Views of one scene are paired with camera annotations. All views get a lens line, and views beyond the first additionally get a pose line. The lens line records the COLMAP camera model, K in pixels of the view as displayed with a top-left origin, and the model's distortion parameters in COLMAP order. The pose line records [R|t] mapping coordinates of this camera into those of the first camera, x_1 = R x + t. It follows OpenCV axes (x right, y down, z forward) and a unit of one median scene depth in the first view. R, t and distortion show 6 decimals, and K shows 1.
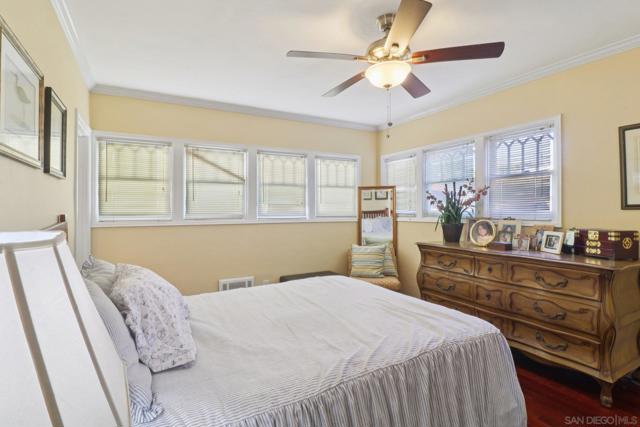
lens RADIAL K [[316.7, 0, 317.6], [0, 316.7, 209.0], [0, 0, 1]] dist [0.001841, 0.000578]
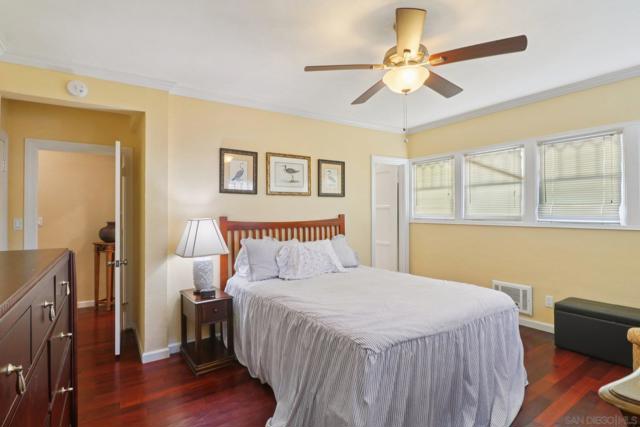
lens RADIAL K [[316.7, 0, 319.1], [0, 316.7, 212.8], [0, 0, 1]] dist [0.001841, 0.000578]
pose [[0.115212, 0.005959, -0.993323, 0.637959], [0.003721, 0.999972, 0.006431, -0.000224], [0.993334, -0.004438, 0.115186, 0.324663]]
